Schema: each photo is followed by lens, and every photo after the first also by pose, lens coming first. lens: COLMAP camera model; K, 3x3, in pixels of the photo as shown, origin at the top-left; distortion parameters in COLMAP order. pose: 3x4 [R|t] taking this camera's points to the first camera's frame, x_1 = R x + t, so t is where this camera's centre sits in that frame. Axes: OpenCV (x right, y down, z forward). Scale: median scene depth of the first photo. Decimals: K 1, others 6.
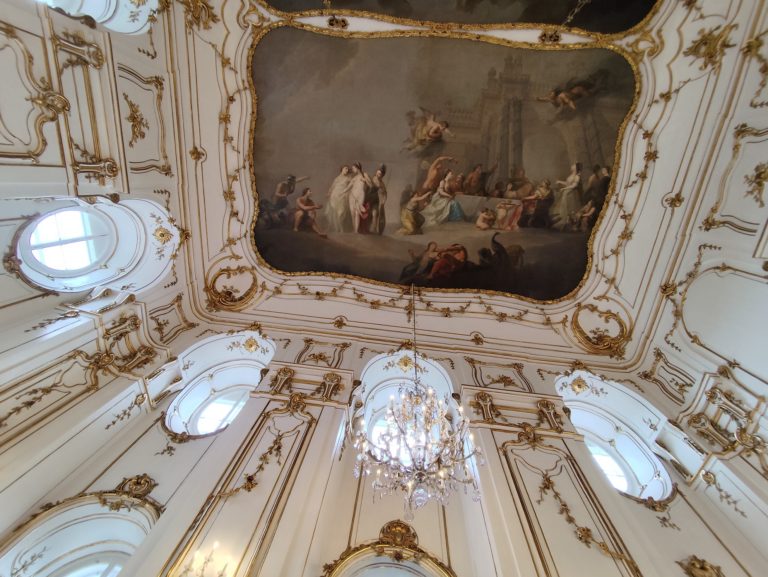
lens RADIAL K [[349.7, 0, 384.0], [0, 349.7, 288.5], [0, 0, 1]] dist [-0.000719, -0.005667]
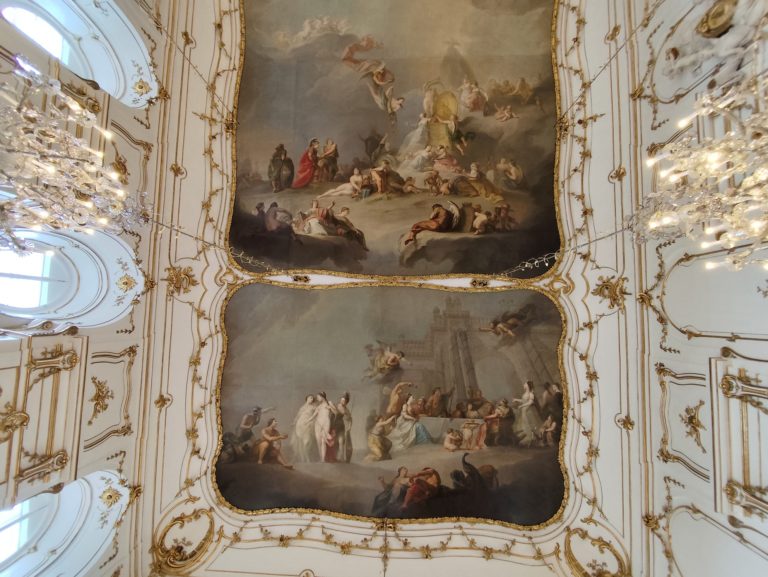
lens RADIAL K [[352.0, 0, 384.0], [0, 352.0, 288.5], [0, 0, 1]] dist [-0.000960, -0.000364]
pose [[0.996465, -0.067129, 0.050504, 0.078291], [0.081165, 0.924370, -0.372763, -0.248662], [-0.021661, 0.375545, 0.926551, -0.088095]]
